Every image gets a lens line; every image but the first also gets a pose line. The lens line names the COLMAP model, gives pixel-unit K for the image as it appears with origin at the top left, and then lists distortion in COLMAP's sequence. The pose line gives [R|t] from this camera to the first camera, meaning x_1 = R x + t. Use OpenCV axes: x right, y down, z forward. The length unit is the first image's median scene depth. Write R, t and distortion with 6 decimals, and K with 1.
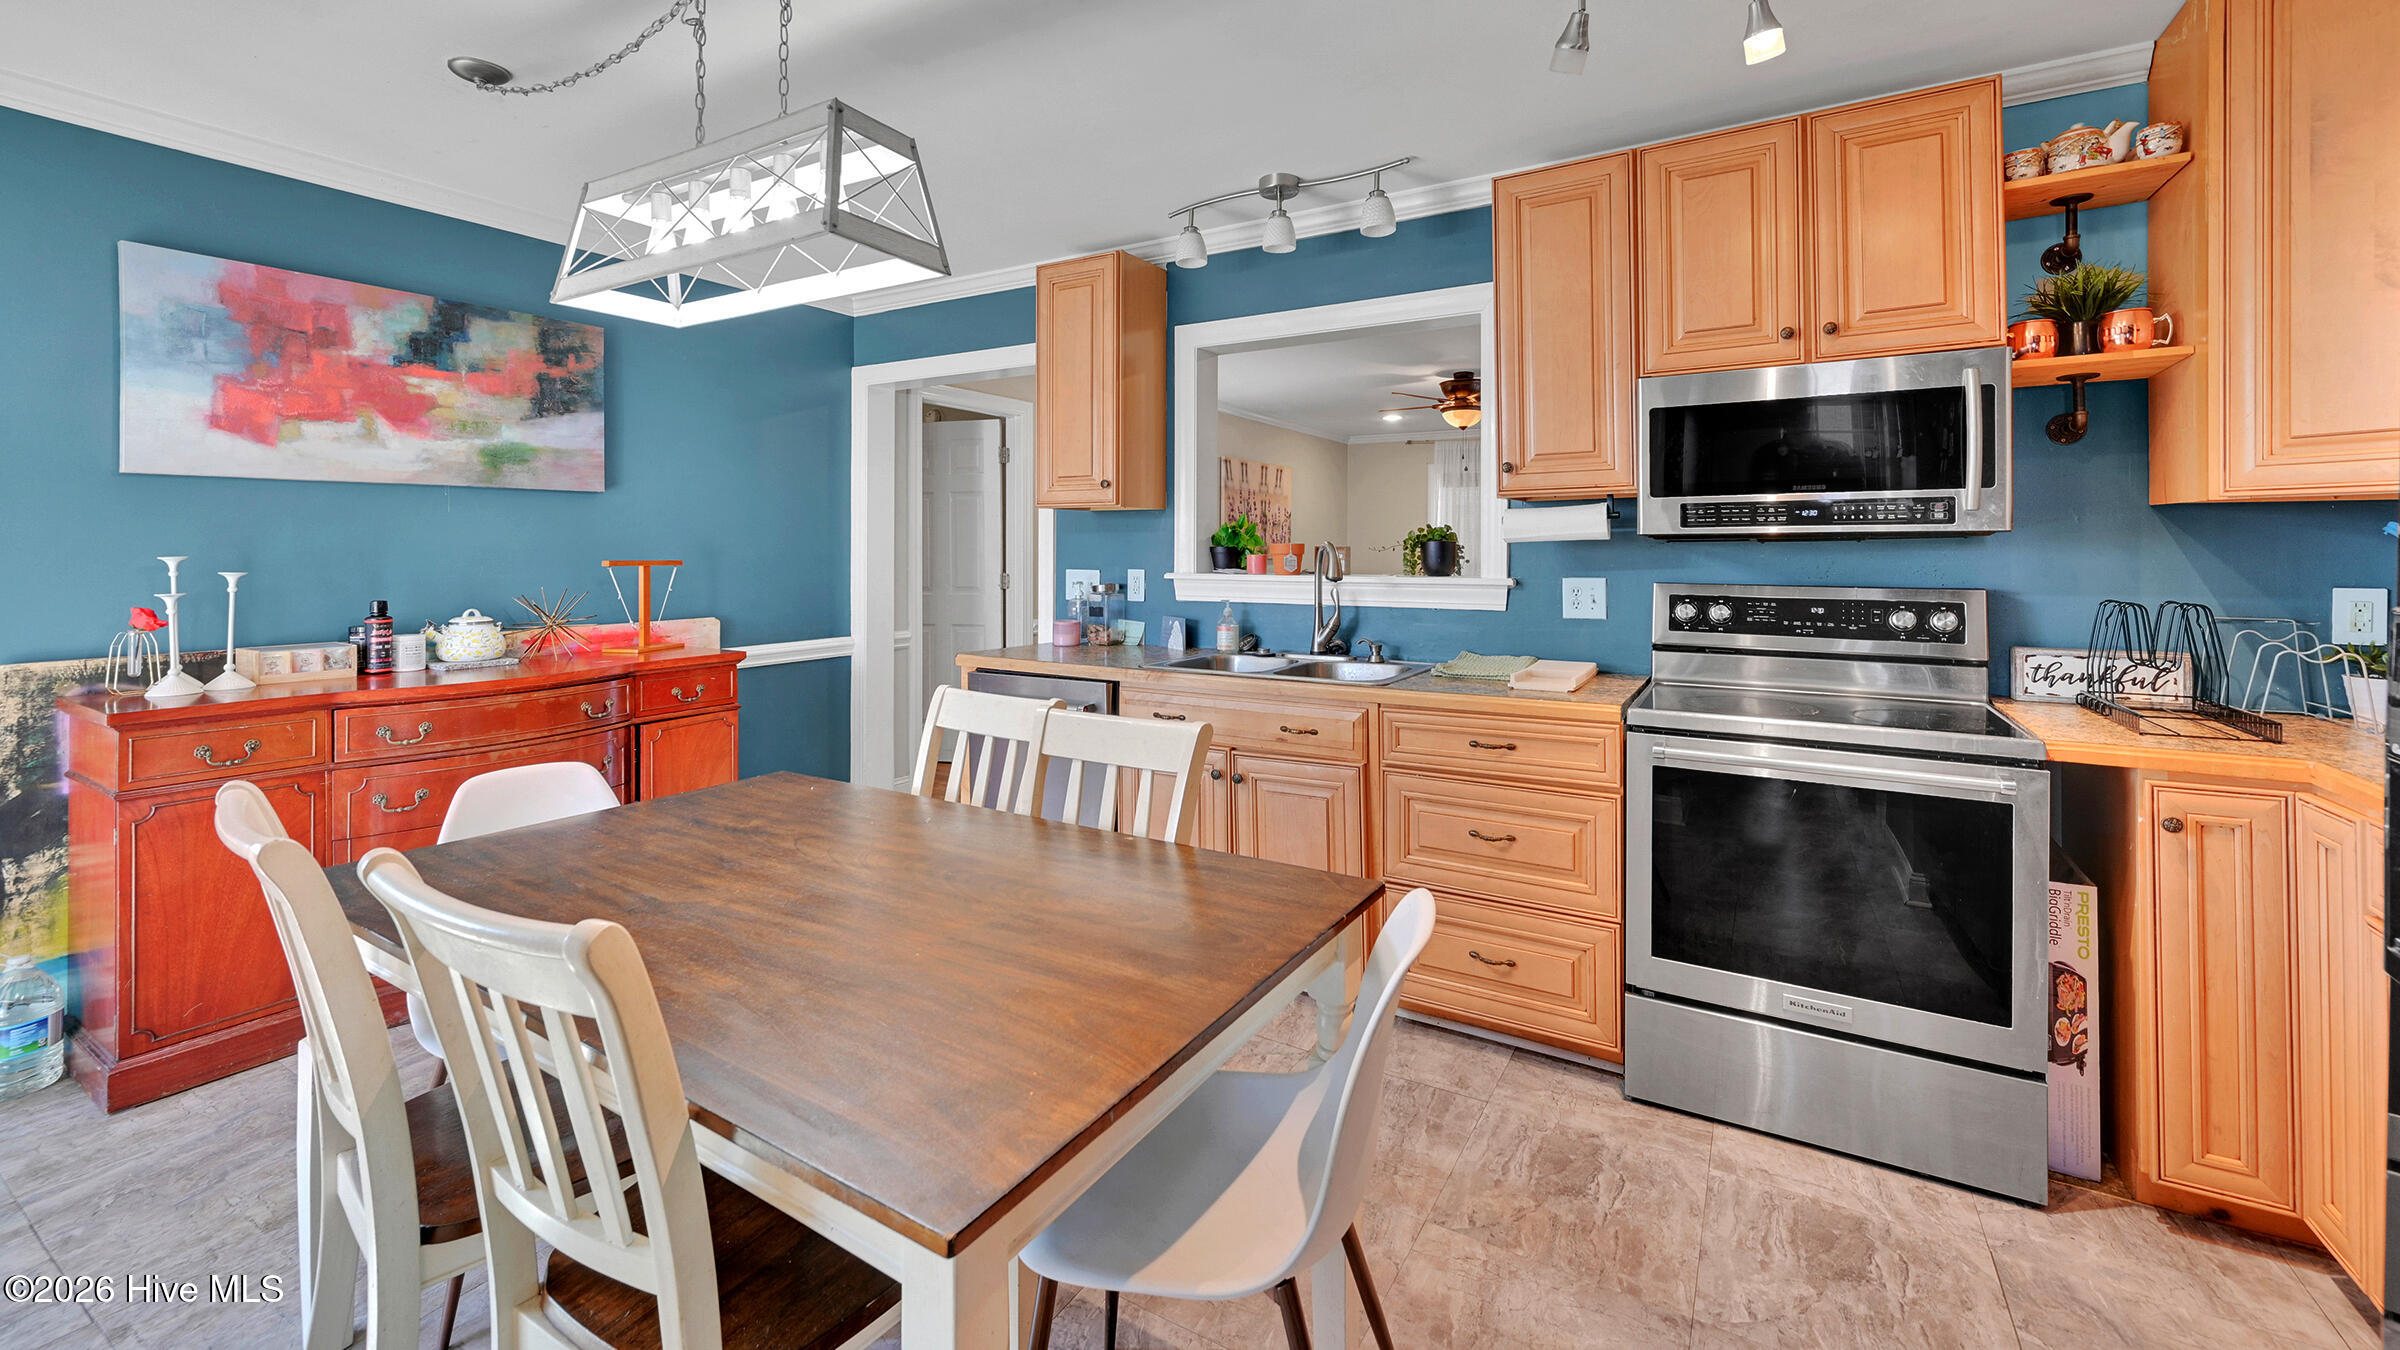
lens RADIAL K [[968.6, 0, 1217.4], [0, 968.6, 539.2], [0, 0, 1]] dist [-0.002205, -0.000102]
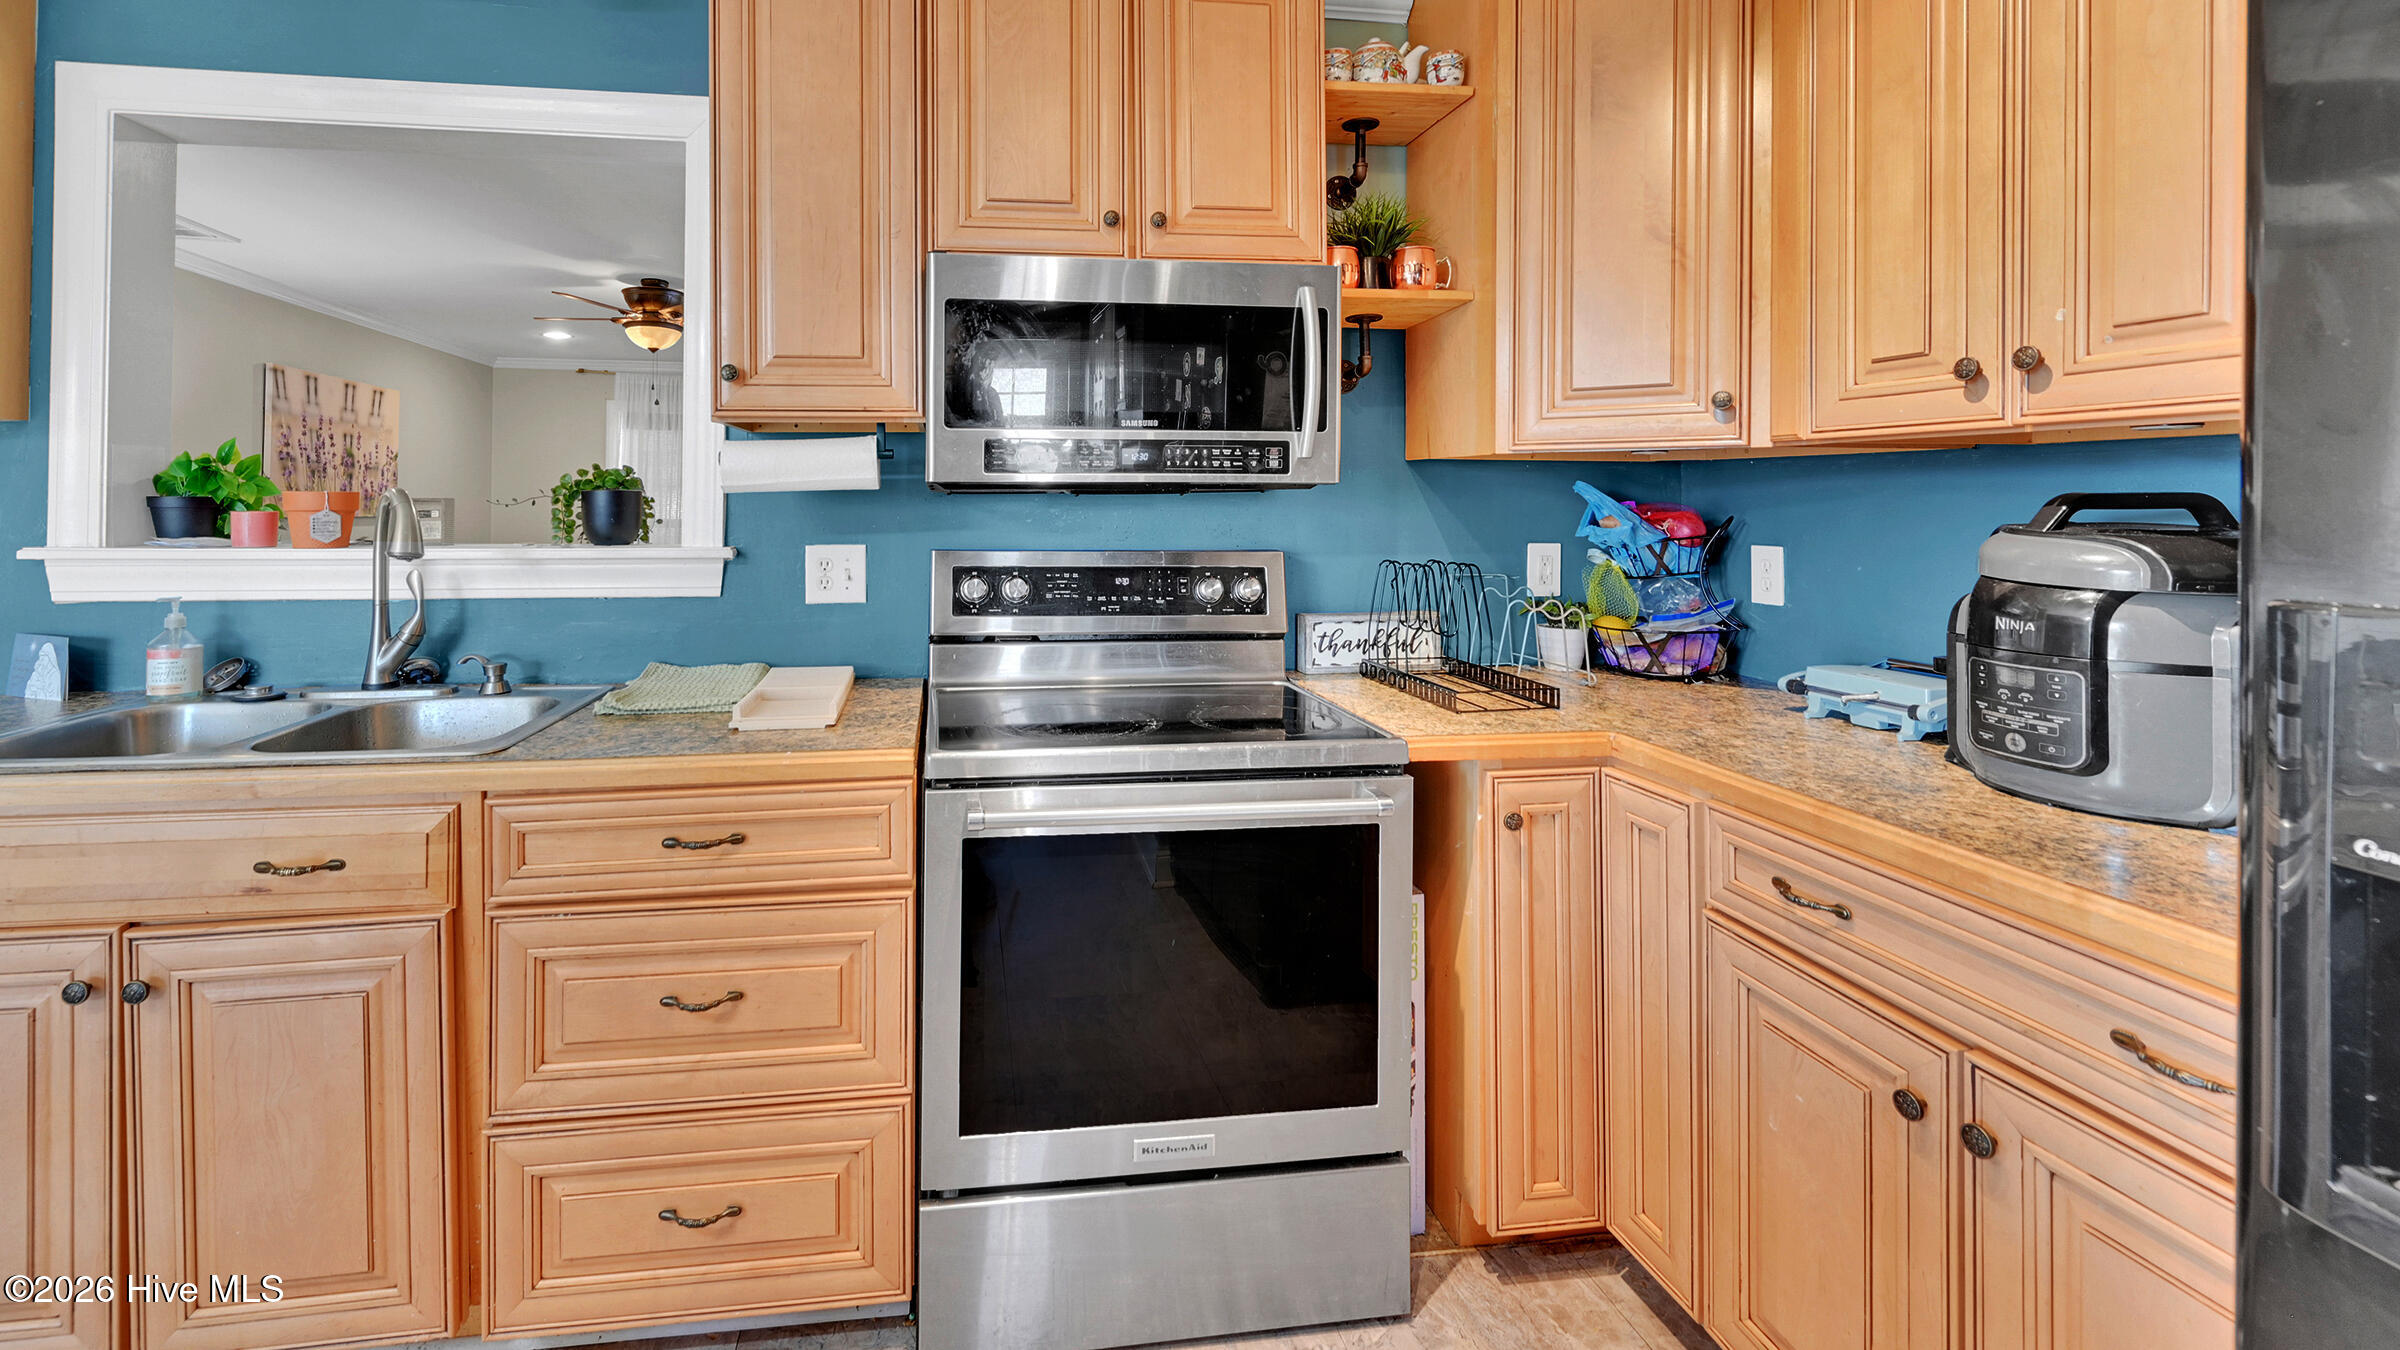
lens RADIAL K [[972.3, 0, 1082.3], [0, 972.3, 498.5], [0, 0, 1]] dist [-0.002465, -0.000117]
pose [[0.785897, 0.008380, 0.618301, 0.096608], [-0.010295, 0.999947, -0.000466, 0.005810], [-0.618272, -0.005999, 0.785941, 0.388674]]
